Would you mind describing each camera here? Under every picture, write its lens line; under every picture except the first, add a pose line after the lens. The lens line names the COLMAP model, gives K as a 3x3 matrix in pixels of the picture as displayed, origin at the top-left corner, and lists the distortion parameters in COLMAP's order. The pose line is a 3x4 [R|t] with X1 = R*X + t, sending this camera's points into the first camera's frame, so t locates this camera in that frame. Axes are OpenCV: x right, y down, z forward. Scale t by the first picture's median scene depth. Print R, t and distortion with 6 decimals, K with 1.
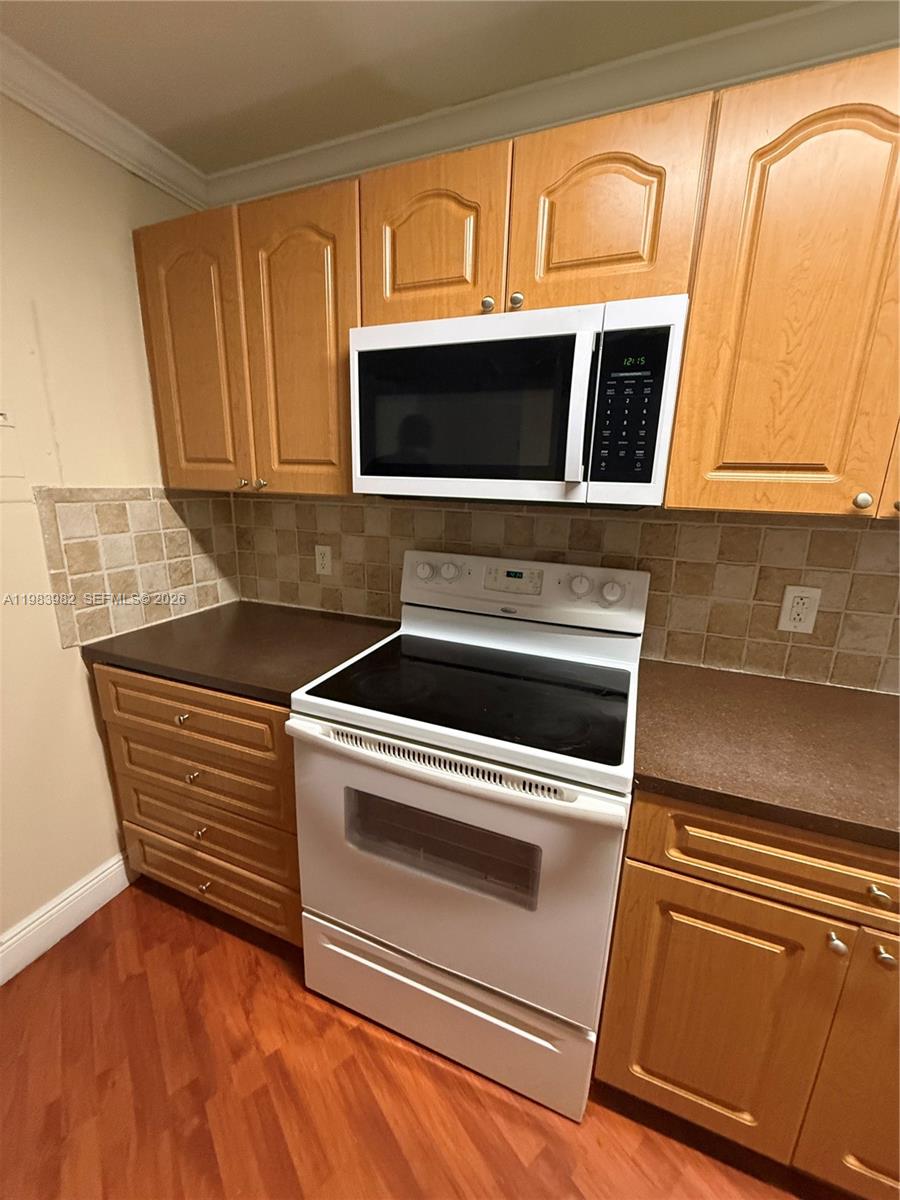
lens RADIAL K [[475.4, 0, 450.0], [0, 475.4, 597.1], [0, 0, 1]] dist [0.000289, -0.000241]
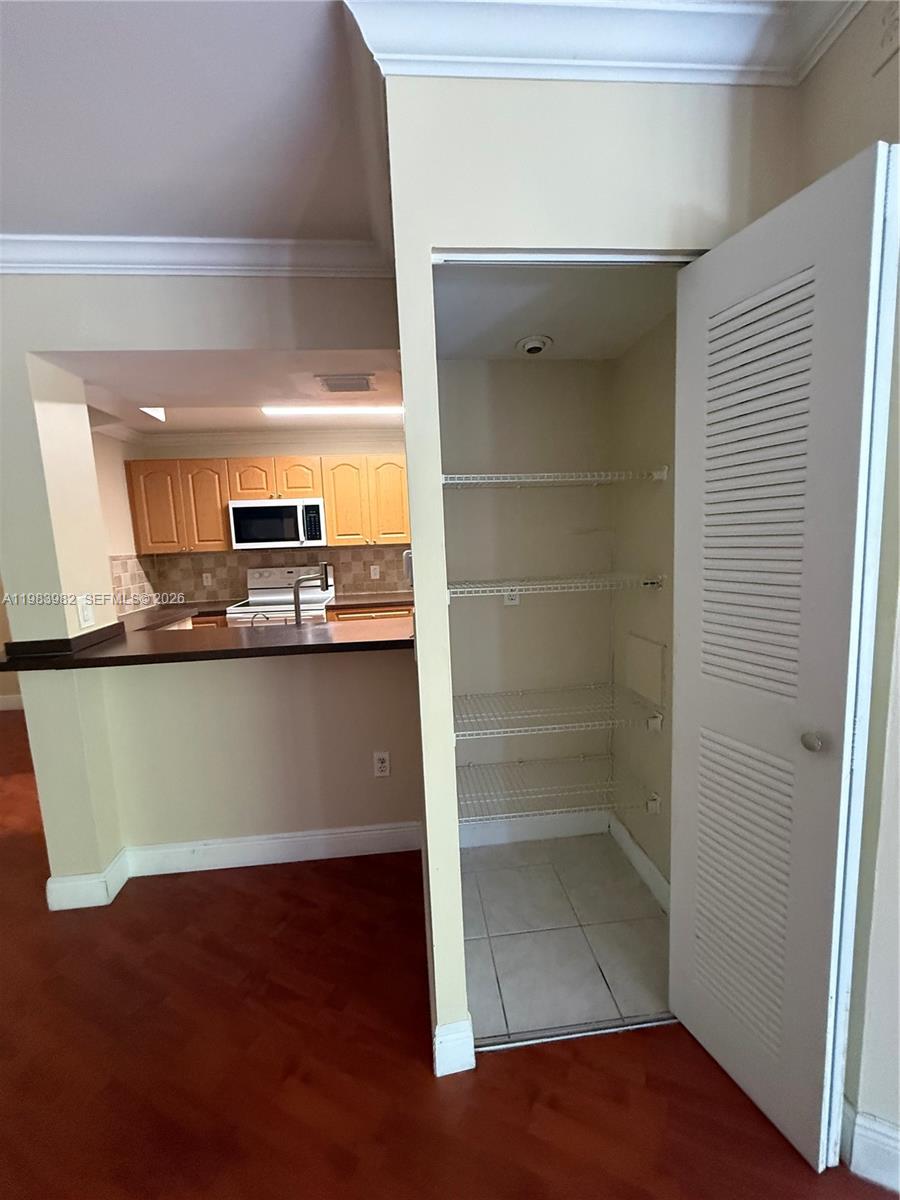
lens RADIAL K [[475.4, 0, 453.7], [0, 475.4, 603.2], [0, 0, 1]] dist [0.000289, -0.000241]
pose [[0.883449, -0.123046, 0.452081, -0.381630], [0.171047, 0.983002, -0.066706, 0.595884], [-0.436188, 0.136258, 0.889479, -2.398605]]
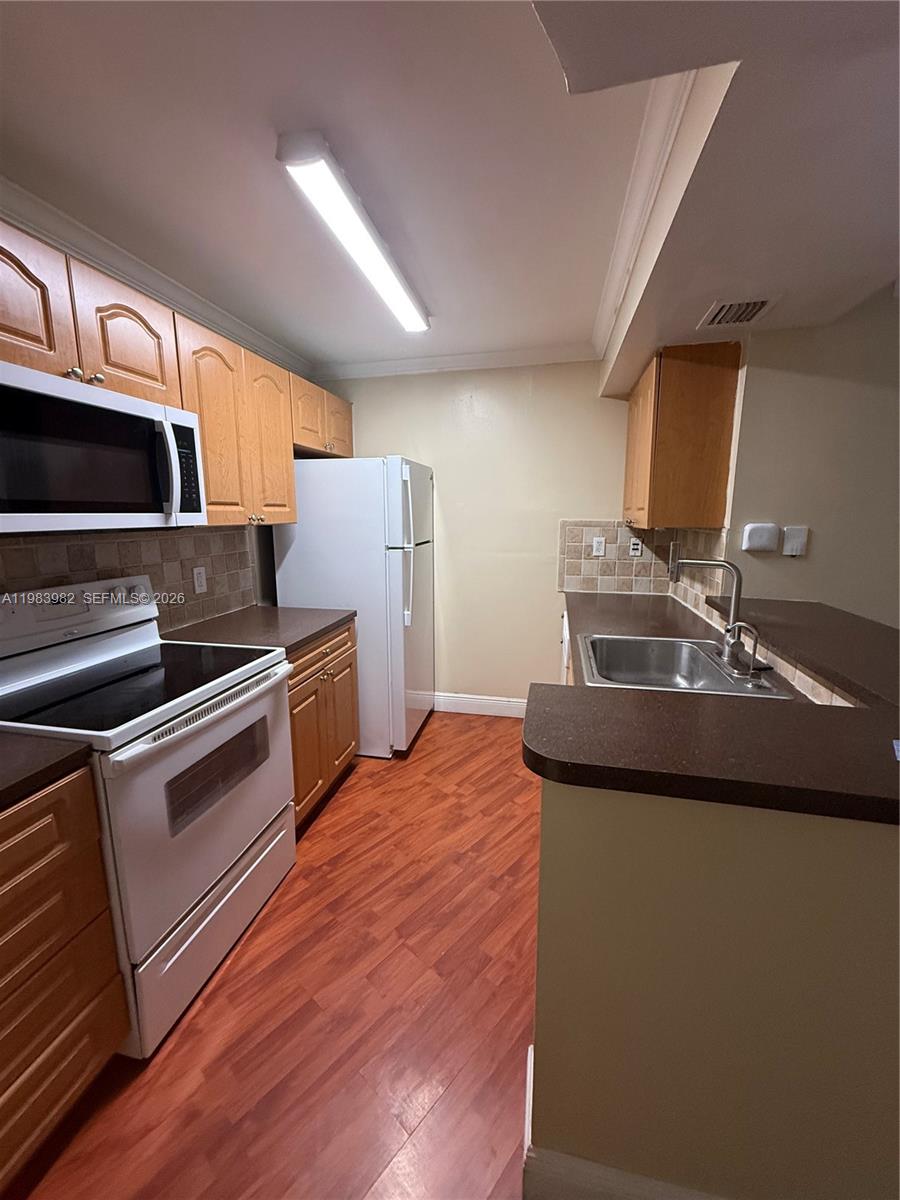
lens RADIAL K [[475.4, 0, 451.5], [0, 475.4, 594.8], [0, 0, 1]] dist [0.000289, -0.000241]
pose [[-0.175606, -0.189461, 0.966058, -1.191209], [0.237357, 0.944209, 0.228322, -0.107266], [-0.955418, 0.269395, -0.120838, 0.325230]]
